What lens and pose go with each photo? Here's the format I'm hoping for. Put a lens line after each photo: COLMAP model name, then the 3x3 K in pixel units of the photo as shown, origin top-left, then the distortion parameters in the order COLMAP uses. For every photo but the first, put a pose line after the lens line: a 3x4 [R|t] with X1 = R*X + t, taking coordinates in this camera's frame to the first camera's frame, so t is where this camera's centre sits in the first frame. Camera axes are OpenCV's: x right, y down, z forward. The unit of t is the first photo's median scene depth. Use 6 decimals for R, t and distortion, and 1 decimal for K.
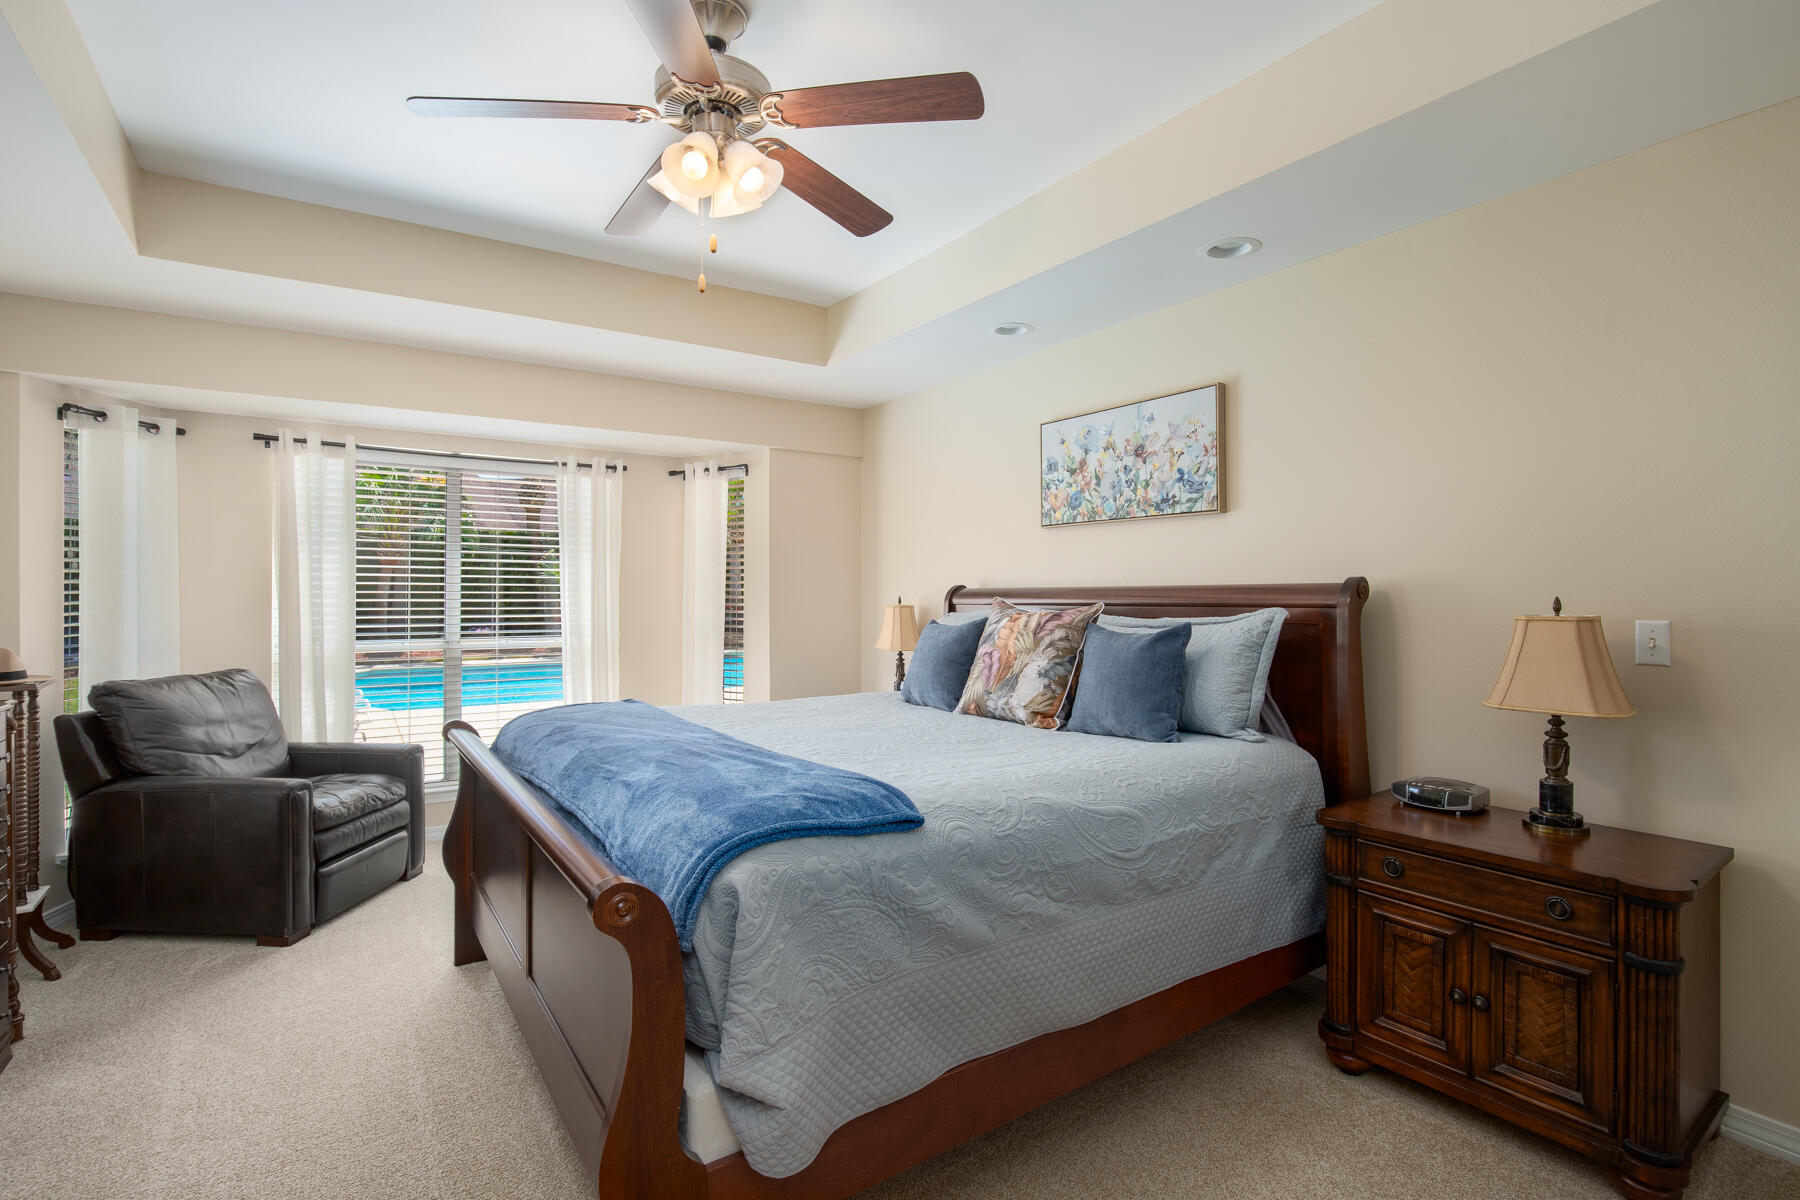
lens RADIAL K [[840.4, 0, 914.1], [0, 840.4, 586.8], [0, 0, 1]] dist [-0.027995, 0.007056]
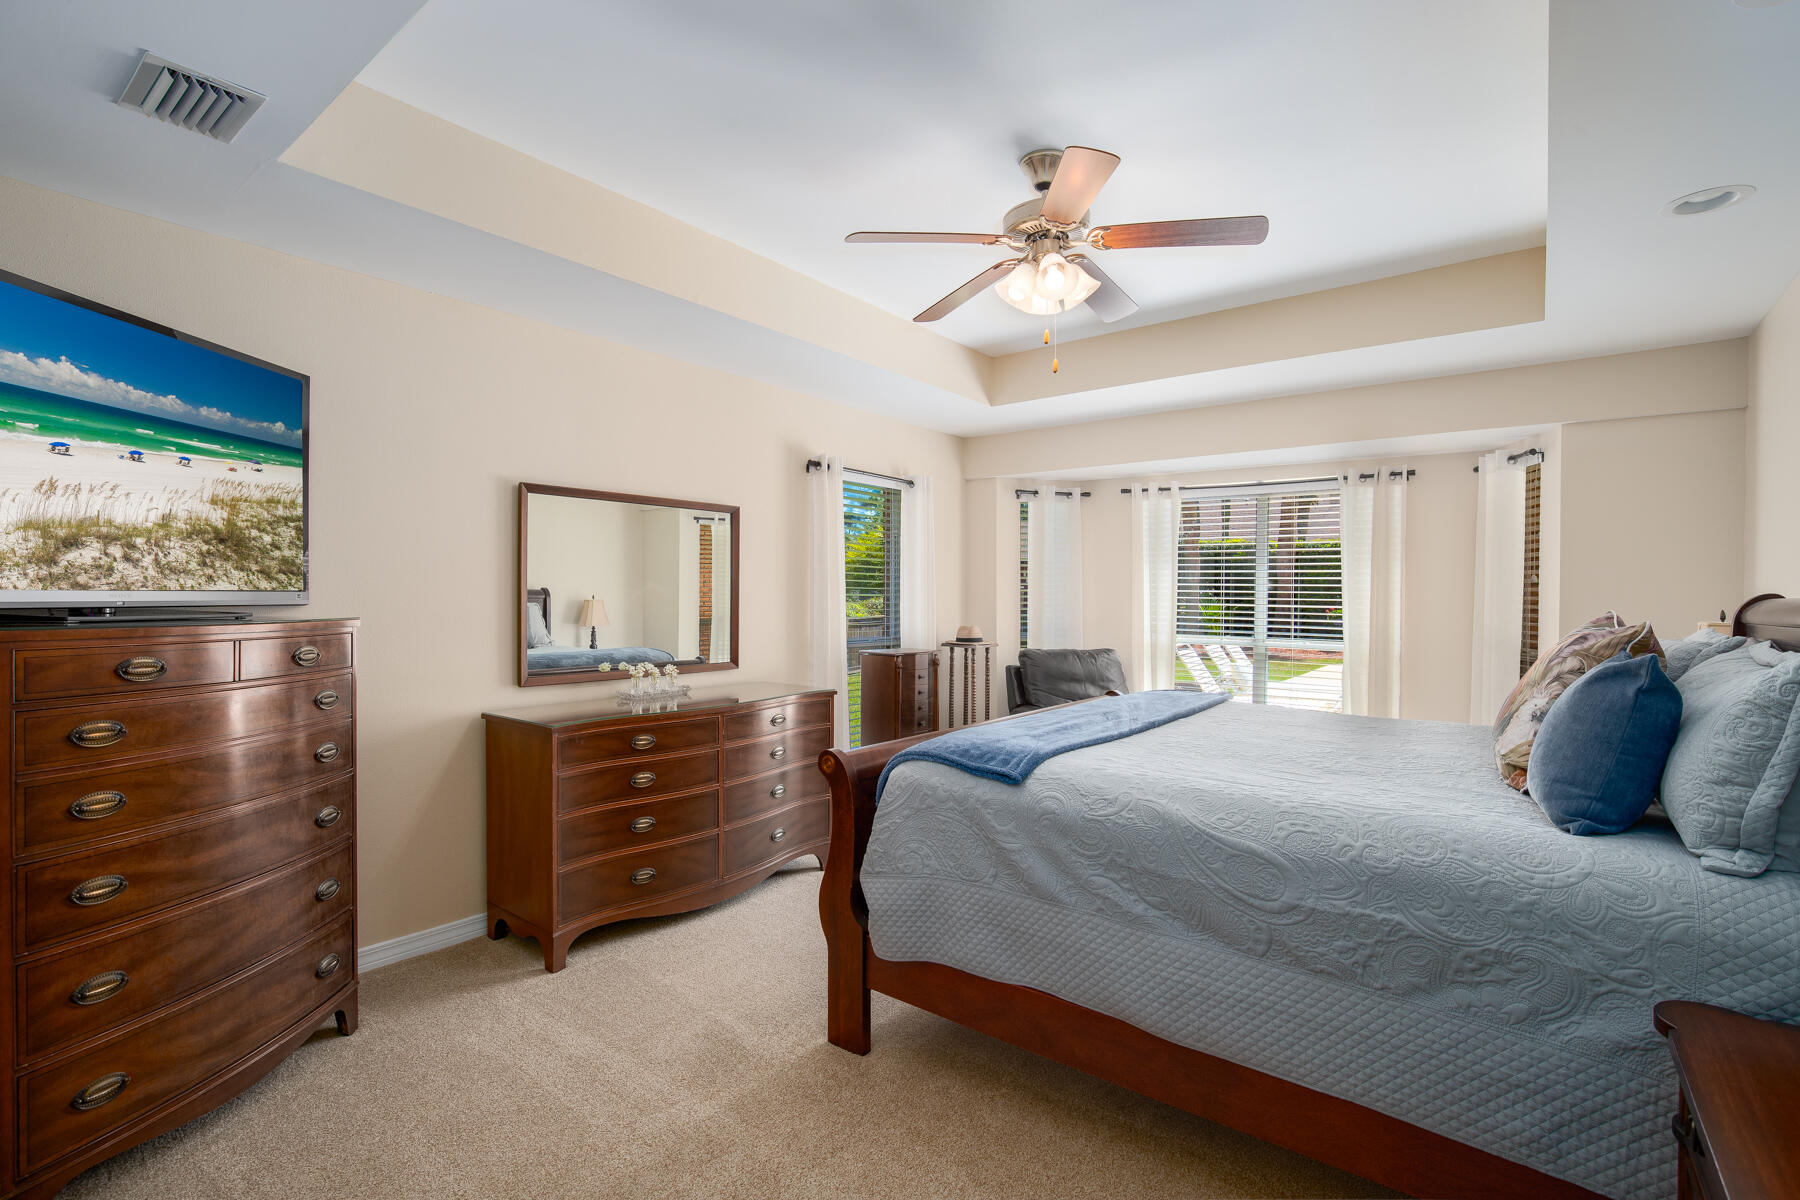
lens RADIAL K [[840.4, 0, 917.1], [0, 840.4, 603.3], [0, 0, 1]] dist [-0.027995, 0.007056]
pose [[0.302686, 0.013323, -0.952997, 0.593201], [-0.002526, 0.999910, 0.013176, -0.001857], [0.953087, -0.001581, 0.302692, 0.240443]]
